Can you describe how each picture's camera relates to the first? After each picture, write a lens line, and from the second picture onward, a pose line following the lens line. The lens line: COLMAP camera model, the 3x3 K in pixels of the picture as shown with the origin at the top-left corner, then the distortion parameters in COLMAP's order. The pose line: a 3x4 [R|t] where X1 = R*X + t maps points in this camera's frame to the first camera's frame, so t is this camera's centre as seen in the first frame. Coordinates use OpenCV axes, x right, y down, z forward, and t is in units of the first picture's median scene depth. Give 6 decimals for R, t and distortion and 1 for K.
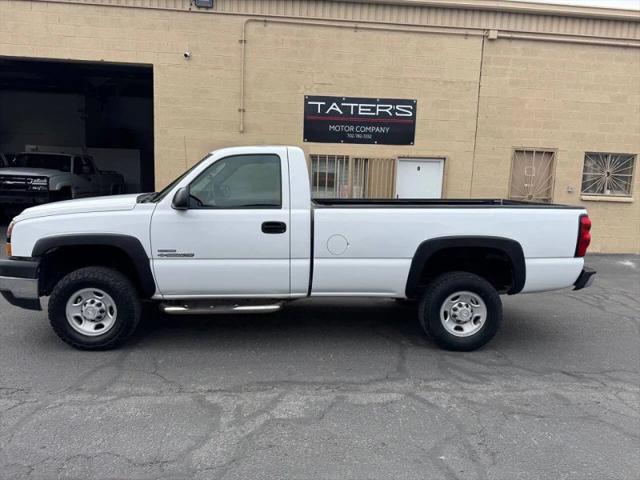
lens RADIAL K [[453.3, 0, 317.7], [0, 453.3, 251.1], [0, 0, 1]] dist [0.044034, -0.046741]
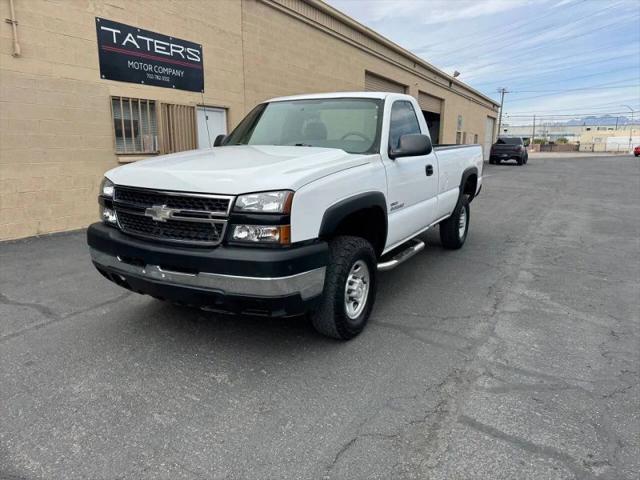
lens RADIAL K [[453.3, 0, 322.6], [0, 453.3, 239.9], [0, 0, 1]] dist [0.044034, -0.046741]
pose [[0.543932, -0.198691, 0.815267, -0.517204], [0.132983, 0.979696, 0.150040, -0.038184], [-0.828525, 0.026806, 0.559311, 0.258166]]
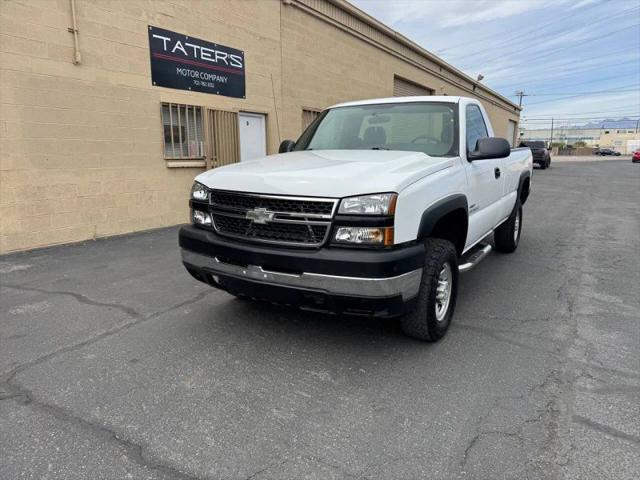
lens RADIAL K [[453.3, 0, 322.9], [0, 453.3, 243.1], [0, 0, 1]] dist [0.044034, -0.046741]
pose [[0.566352, -0.195390, 0.800667, -0.555199], [0.136213, 0.980322, 0.142881, -0.044885], [-0.812829, 0.028140, 0.581822, 0.303044]]
